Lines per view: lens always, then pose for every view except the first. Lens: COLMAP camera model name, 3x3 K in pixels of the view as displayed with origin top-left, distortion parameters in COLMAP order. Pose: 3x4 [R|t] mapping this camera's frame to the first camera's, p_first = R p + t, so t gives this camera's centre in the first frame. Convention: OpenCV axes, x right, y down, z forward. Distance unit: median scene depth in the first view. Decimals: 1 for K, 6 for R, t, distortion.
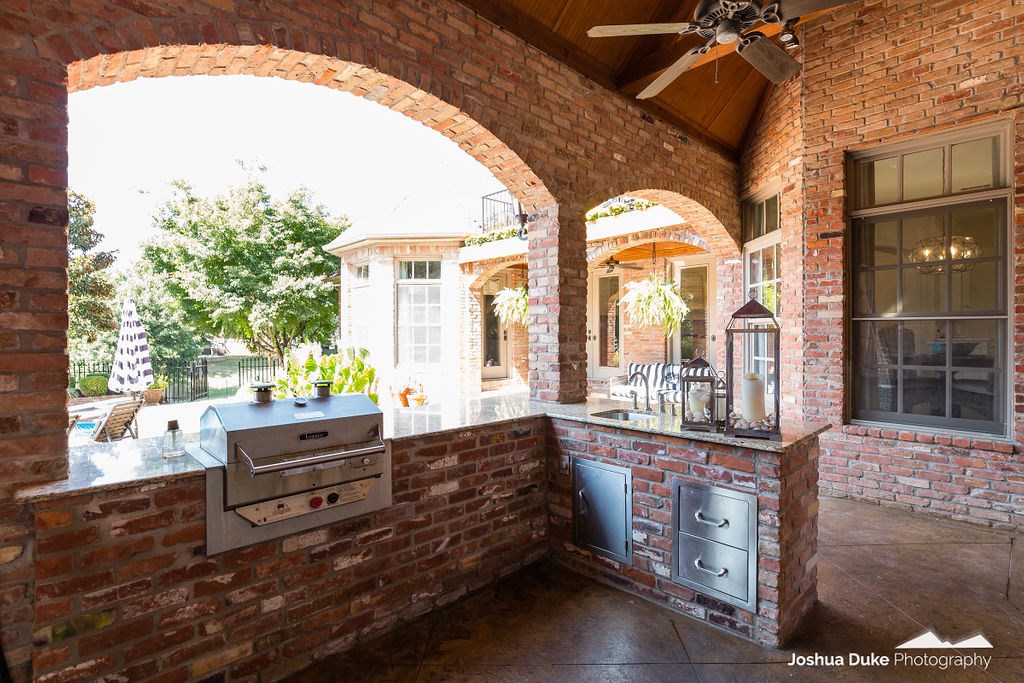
lens RADIAL K [[499.2, 0, 505.6], [0, 499.2, 340.7], [0, 0, 1]] dist [-0.001385, -0.000508]
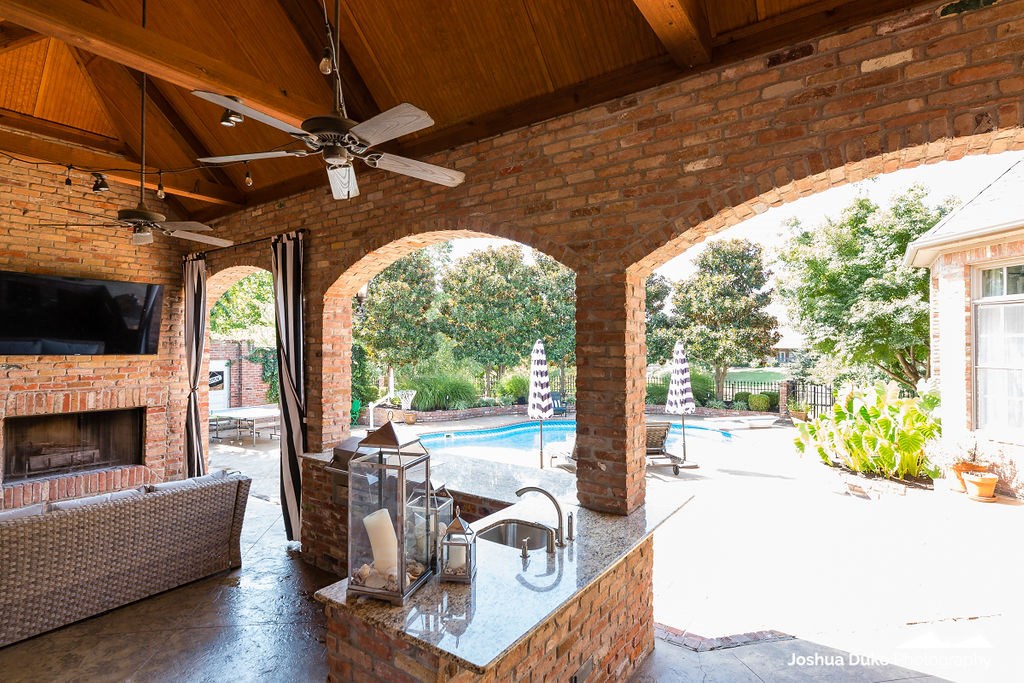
lens RADIAL K [[499.2, 0, 510.6], [0, 499.2, 341.2], [0, 0, 1]] dist [-0.001385, -0.000508]
pose [[0.186402, -0.006720, -0.982451, 0.879146], [-0.010026, 0.999912, -0.008741, -0.138623], [0.982422, 0.011480, 0.186318, 0.683865]]
